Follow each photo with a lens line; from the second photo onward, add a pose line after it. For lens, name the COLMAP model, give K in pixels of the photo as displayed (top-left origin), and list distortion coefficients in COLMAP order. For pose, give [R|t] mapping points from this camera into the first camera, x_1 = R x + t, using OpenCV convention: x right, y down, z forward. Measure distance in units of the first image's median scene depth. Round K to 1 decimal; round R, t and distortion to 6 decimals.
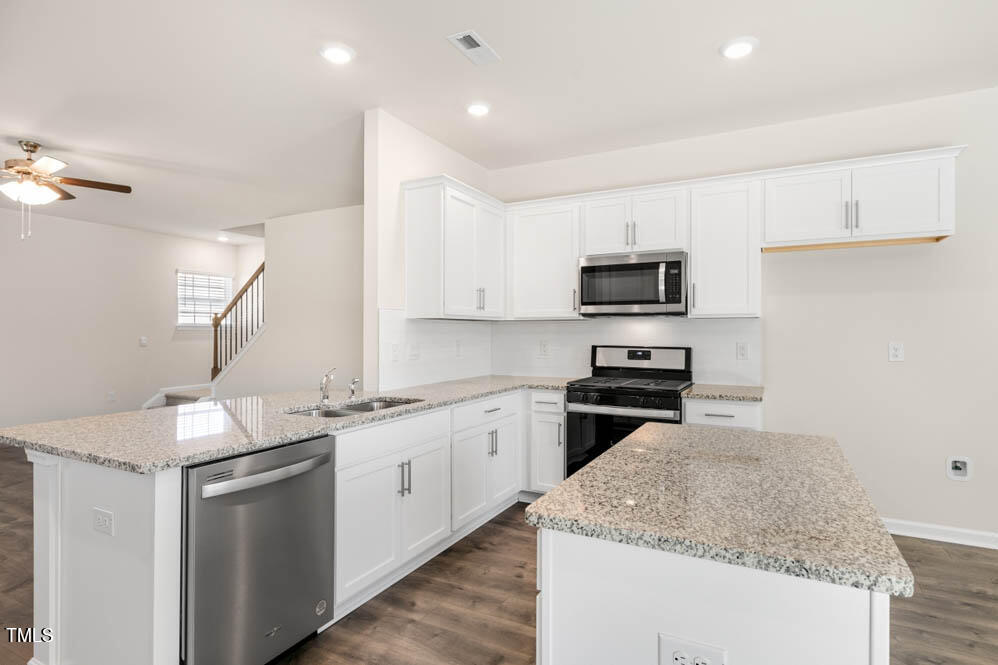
lens RADIAL K [[489.4, 0, 503.2], [0, 489.4, 326.7], [0, 0, 1]] dist [-0.027287, -0.000584]
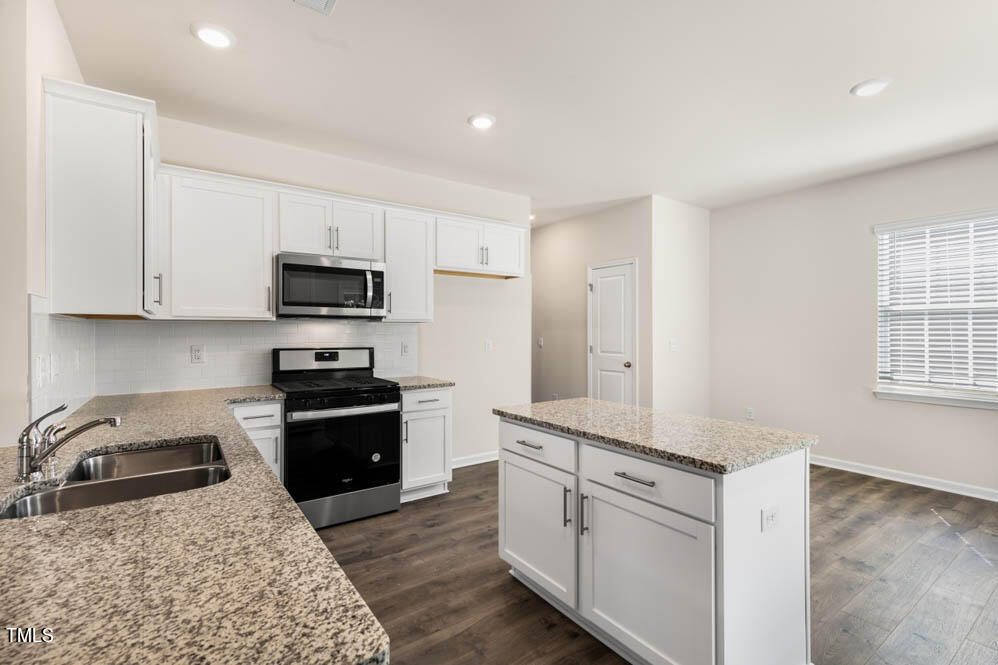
lens RADIAL K [[457.6, 0, 500.8], [0, 457.6, 329.7], [0, 0, 1]] dist [0.004478, 0.000100]
pose [[0.441810, 0.003917, 0.897100, -0.440560], [-0.009746, 0.999952, 0.000433, -0.001961], [-0.897056, -0.008935, 0.441827, 0.262078]]
